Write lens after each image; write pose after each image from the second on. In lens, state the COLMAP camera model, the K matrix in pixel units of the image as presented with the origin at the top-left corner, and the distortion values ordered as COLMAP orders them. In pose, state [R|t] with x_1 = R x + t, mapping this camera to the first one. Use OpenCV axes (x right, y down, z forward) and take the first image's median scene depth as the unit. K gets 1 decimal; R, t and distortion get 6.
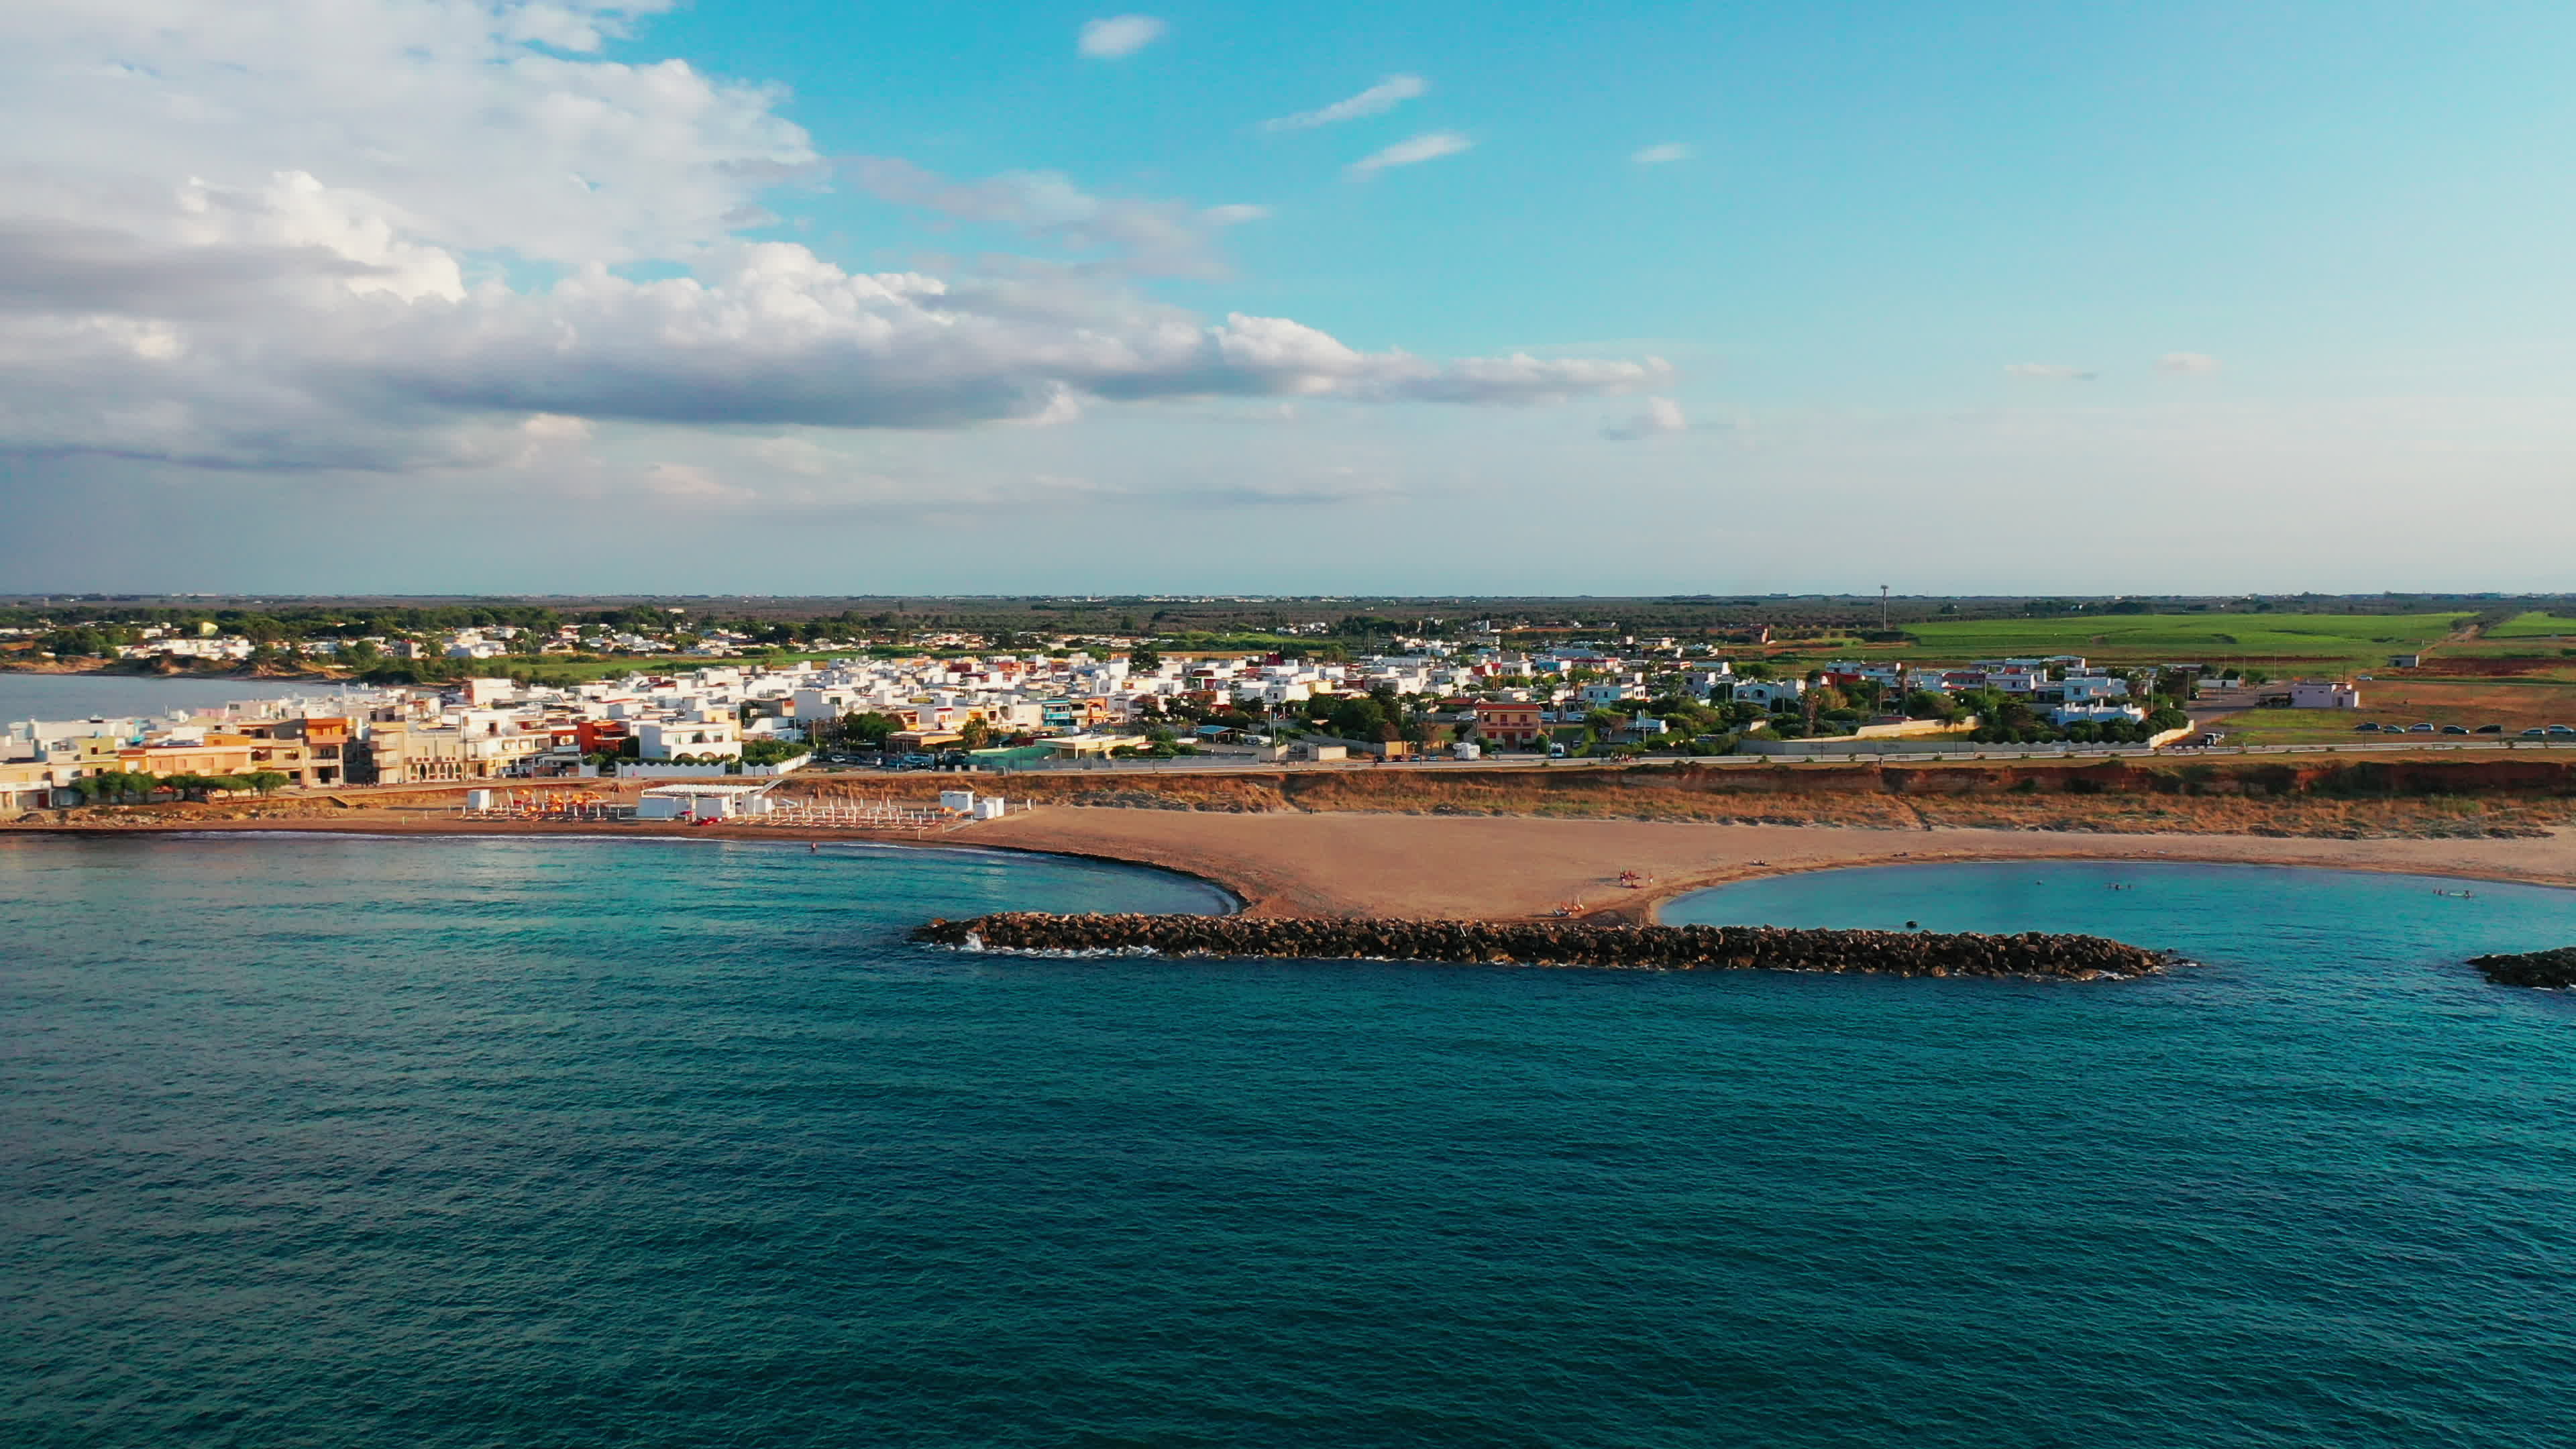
lens RADIAL K [[2106.3, 0, 1282.9], [0, 2106.3, 750.0], [0, 0, 1]] dist [0.014090, 0.001424]
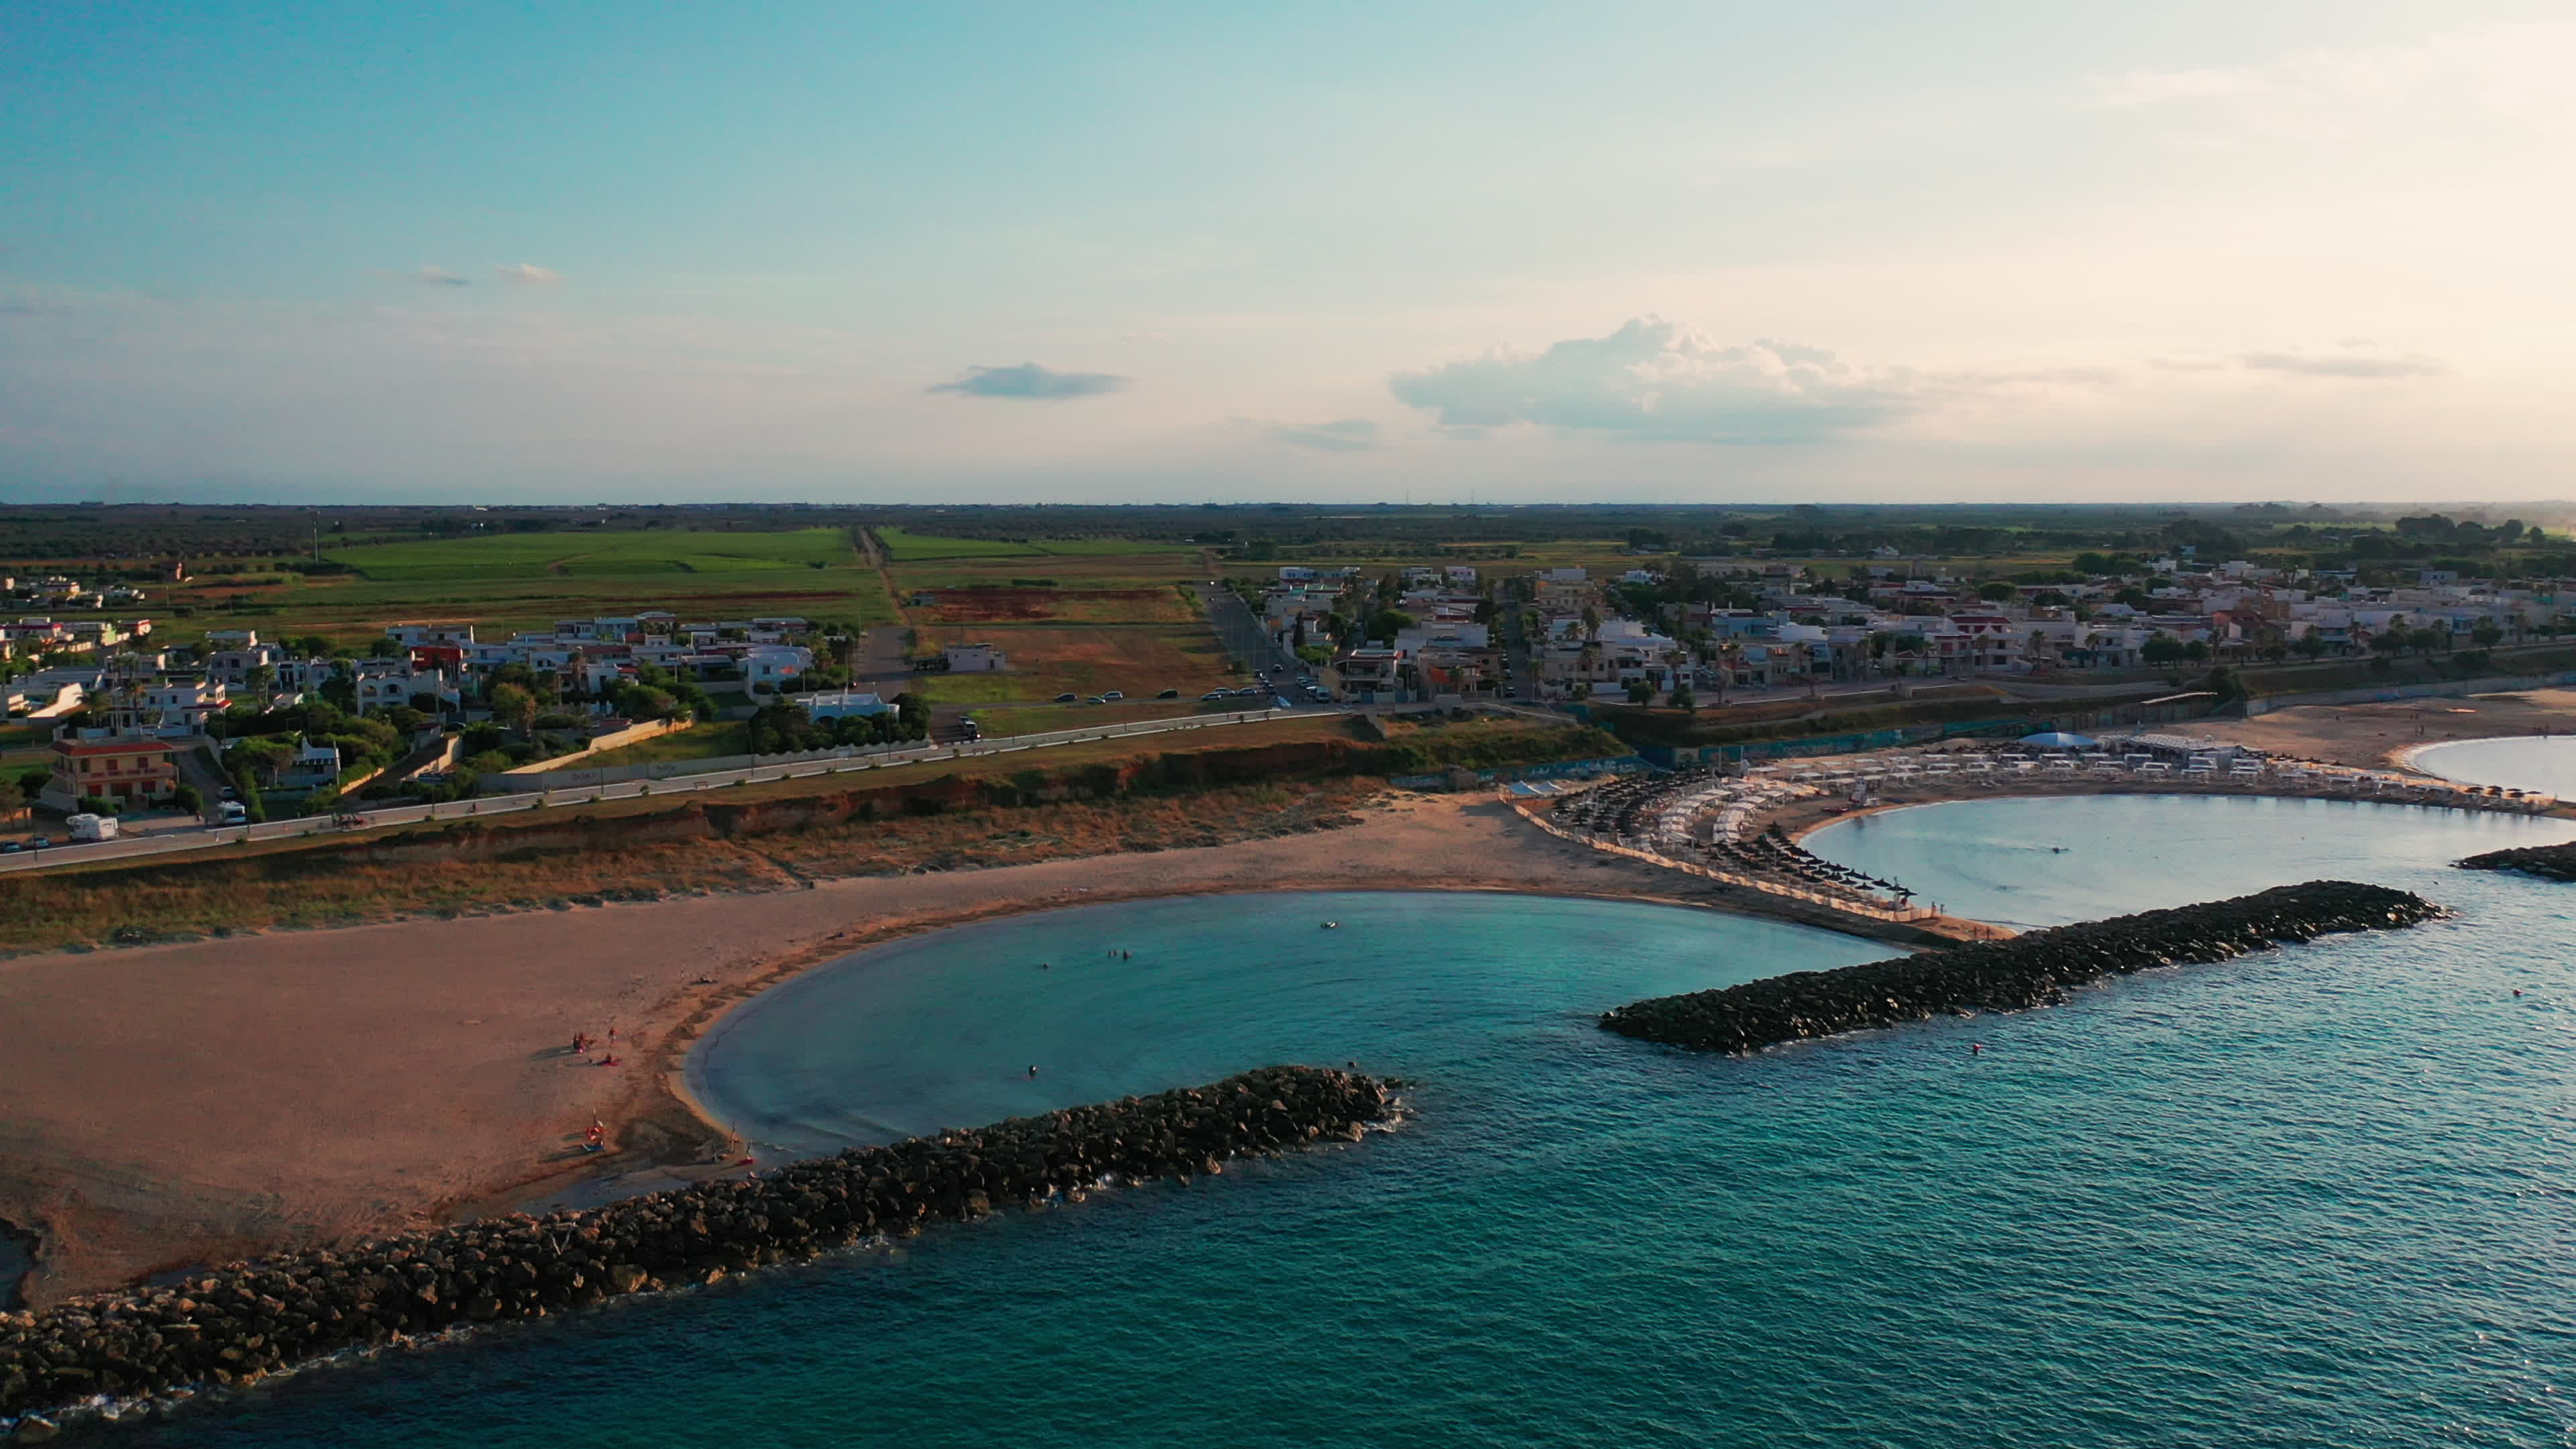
lens RADIAL K [[2106.3, 0, 1282.9], [0, 2106.3, 750.0], [0, 0, 1]] dist [0.014090, 0.001424]
pose [[0.732109, -0.078665, 0.676630, -0.093583], [0.048402, 0.996806, 0.063519, -0.049495], [-0.679465, -0.013753, 0.733579, 0.228629]]
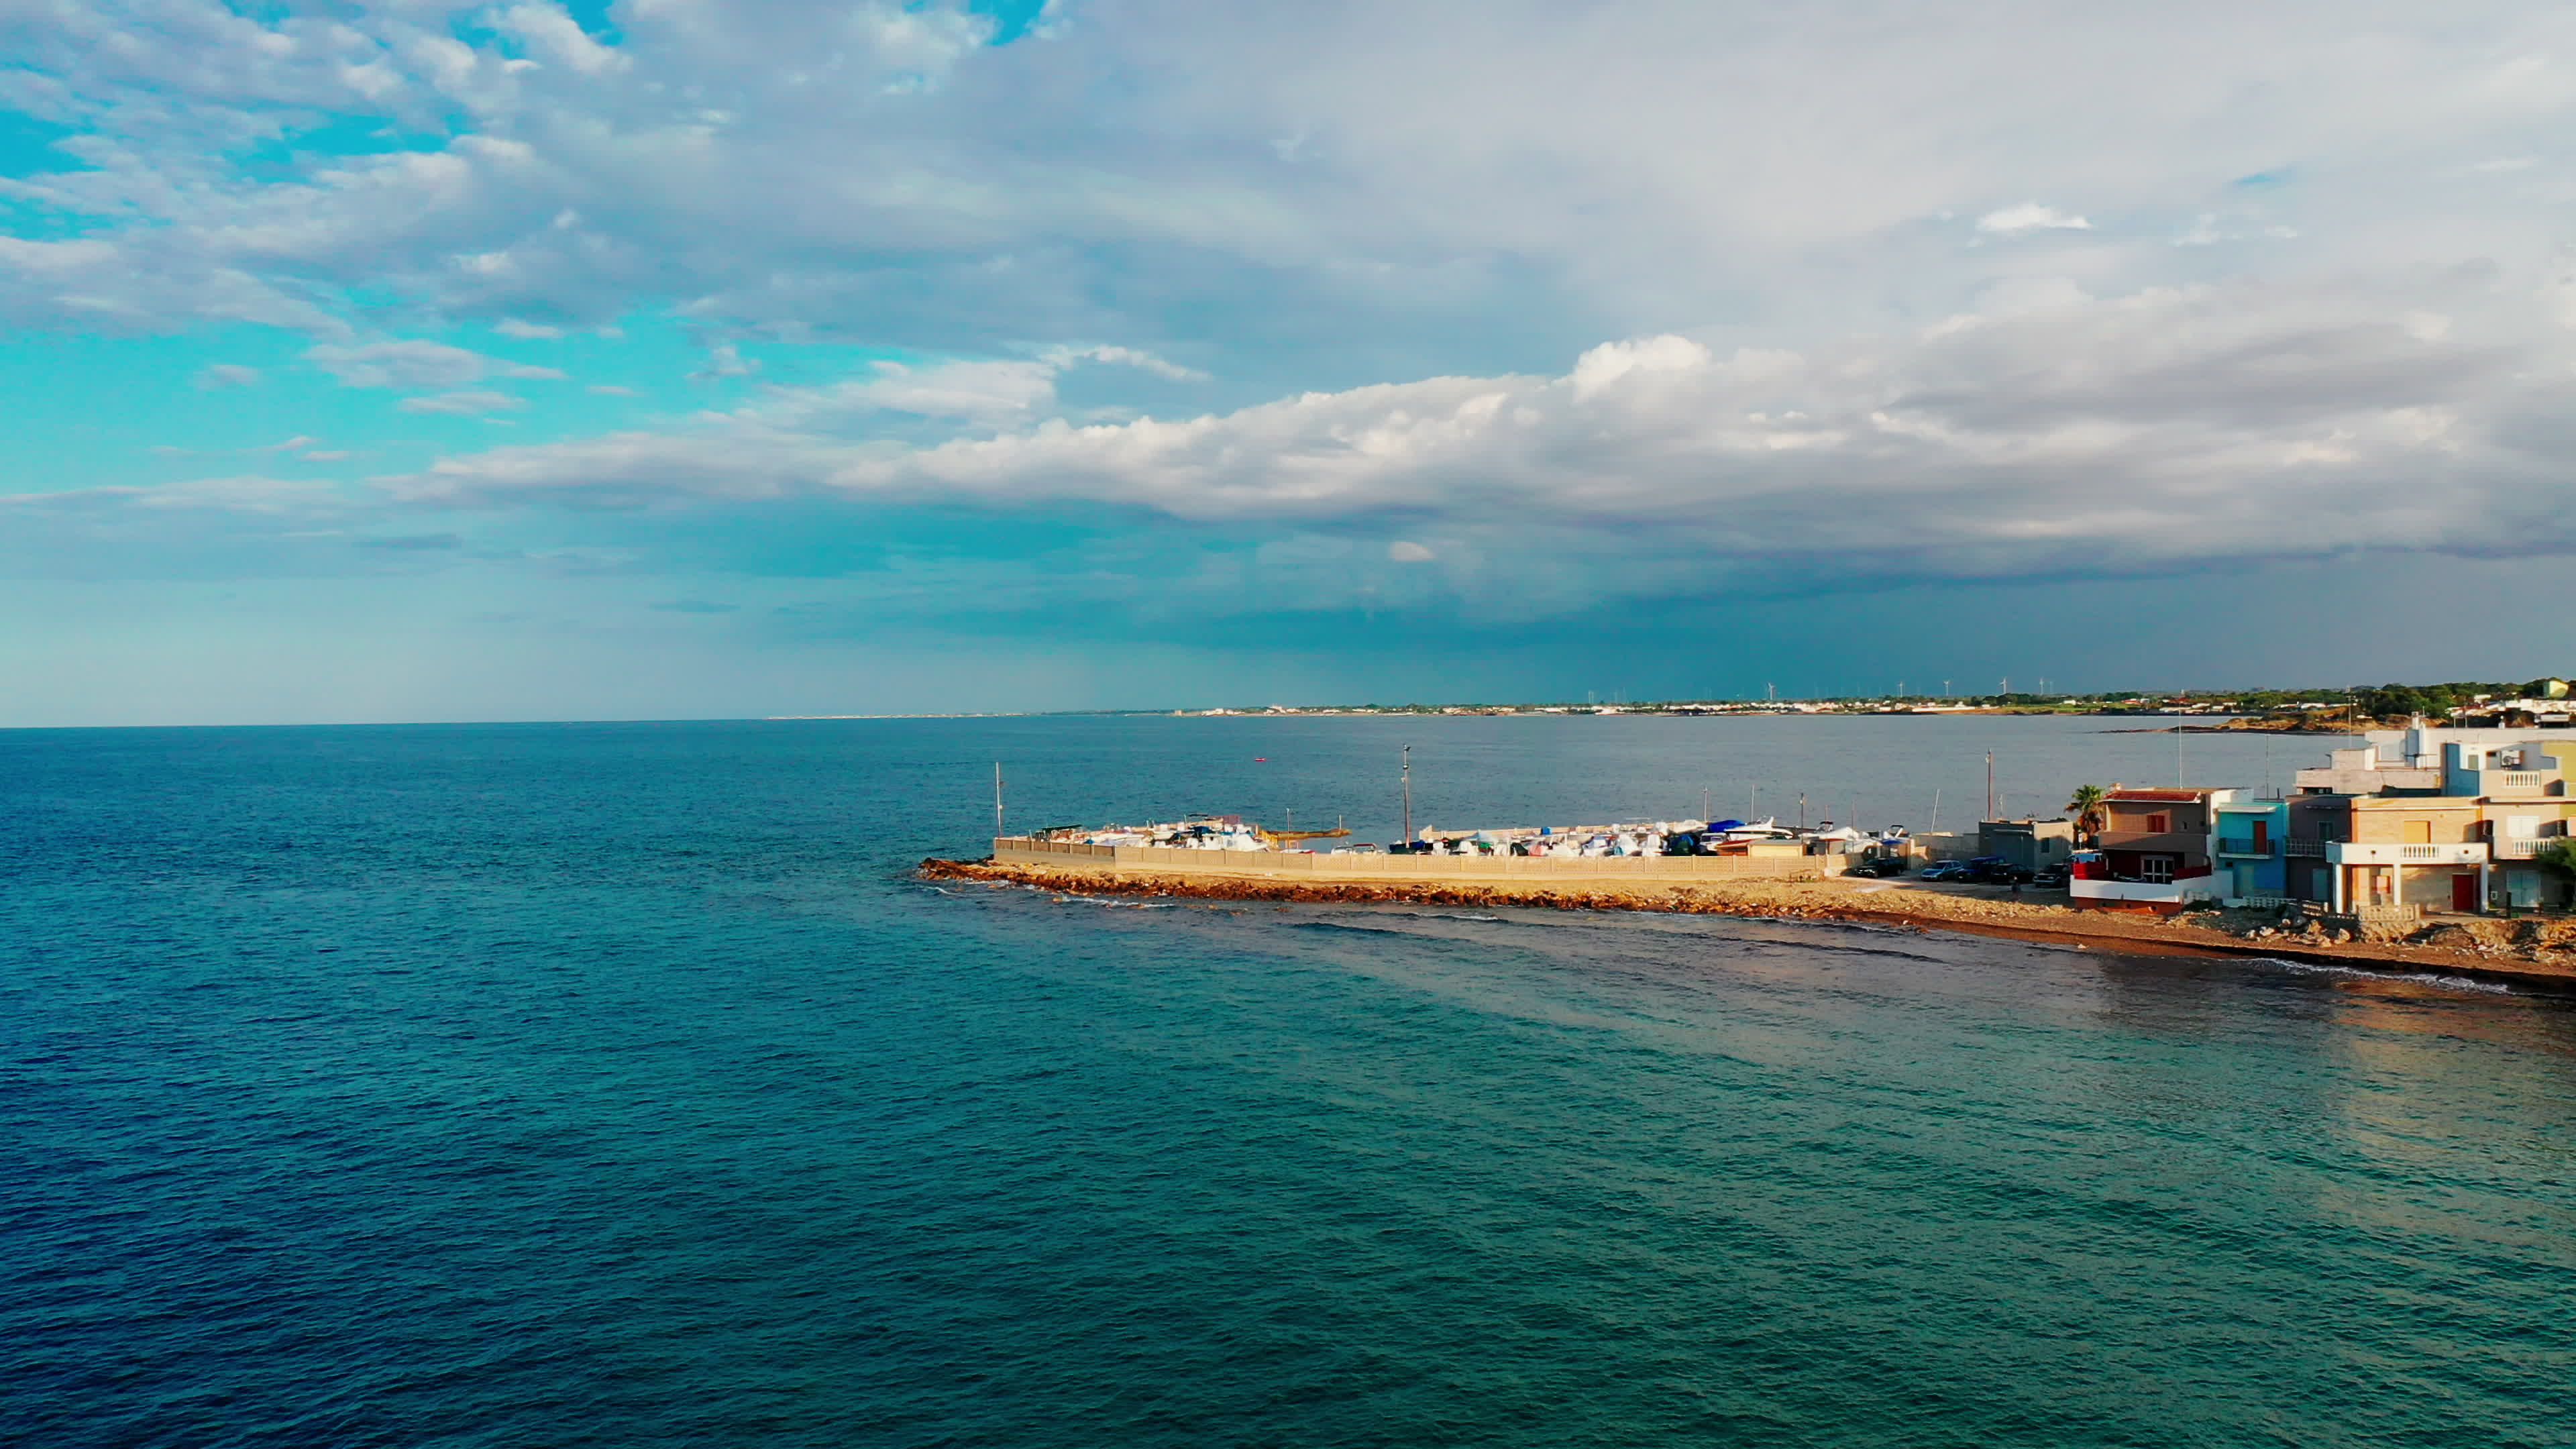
lens RADIAL K [[2084.5, 0, 1283.8], [0, 2084.5, 676.6], [0, 0, 1]] dist [0.010606, -0.002009]
pose [[0.549225, -0.023960, -0.835331, -0.333047], [-0.044116, 0.997364, -0.057613, 0.013944], [0.834509, 0.068494, 0.546720, 0.524543]]
